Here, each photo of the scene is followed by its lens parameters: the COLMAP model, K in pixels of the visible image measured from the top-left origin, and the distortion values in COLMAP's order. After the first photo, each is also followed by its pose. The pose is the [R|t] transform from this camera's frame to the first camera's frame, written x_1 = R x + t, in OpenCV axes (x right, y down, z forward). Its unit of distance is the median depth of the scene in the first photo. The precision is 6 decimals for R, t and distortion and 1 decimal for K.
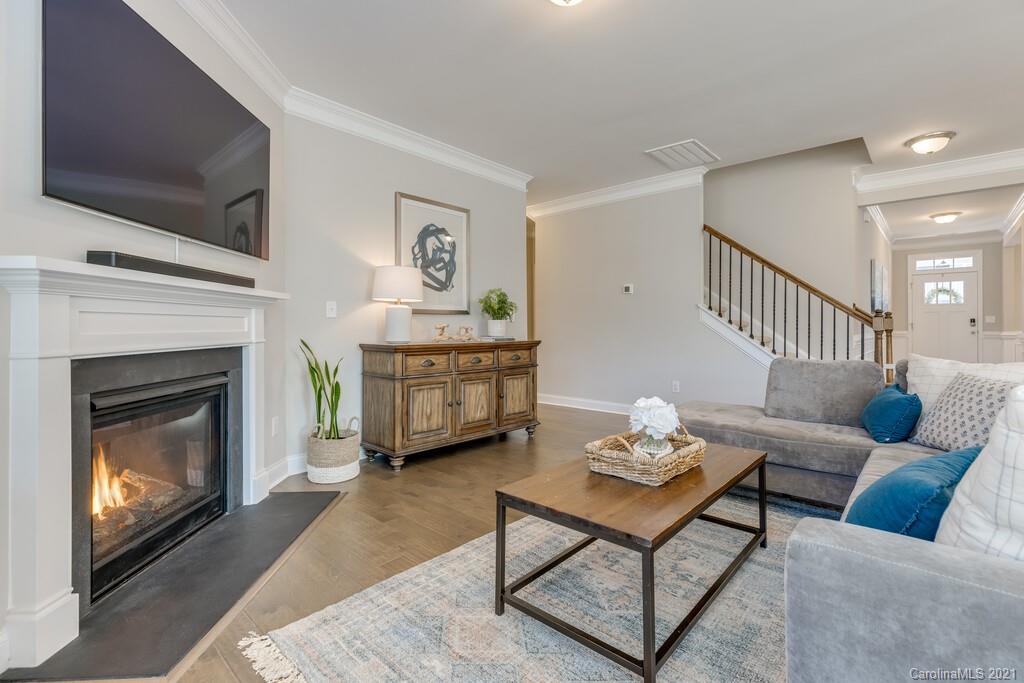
lens RADIAL K [[466.5, 0, 516.4], [0, 466.5, 330.0], [0, 0, 1]] dist [-0.000651, 0.000281]
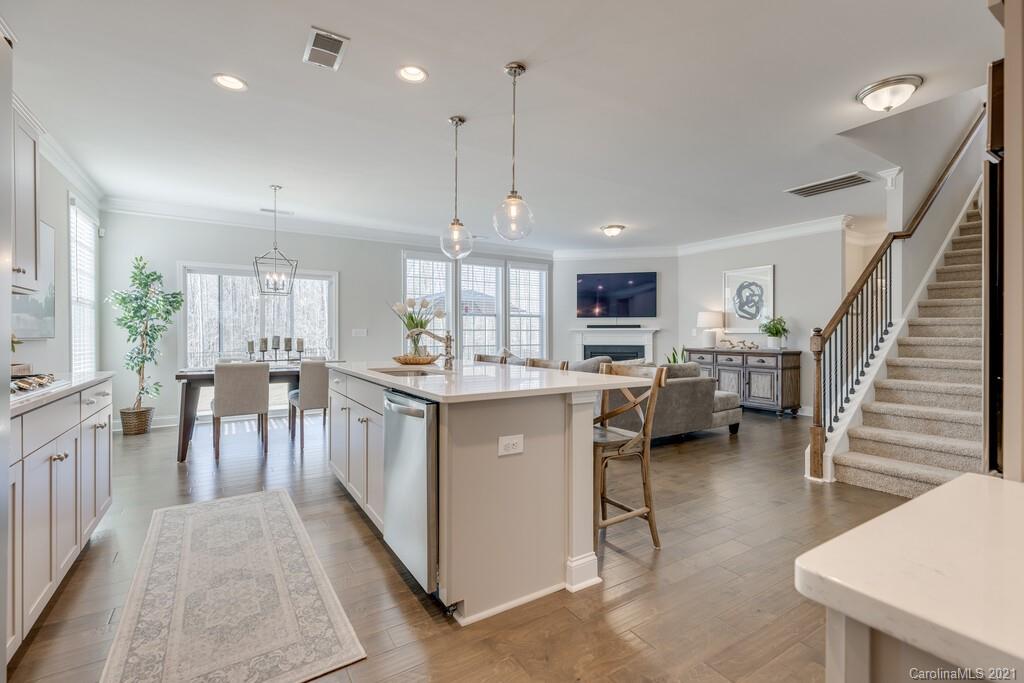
lens RADIAL K [[457.7, 0, 518.4], [0, 457.7, 334.8], [0, 0, 1]] dist [-0.000511, 0.000117]
pose [[-0.261657, 0.001687, -0.965159, 1.702866], [-0.003892, 0.999988, 0.002803, -0.028517], [0.965153, 0.004490, -0.261647, 0.621614]]
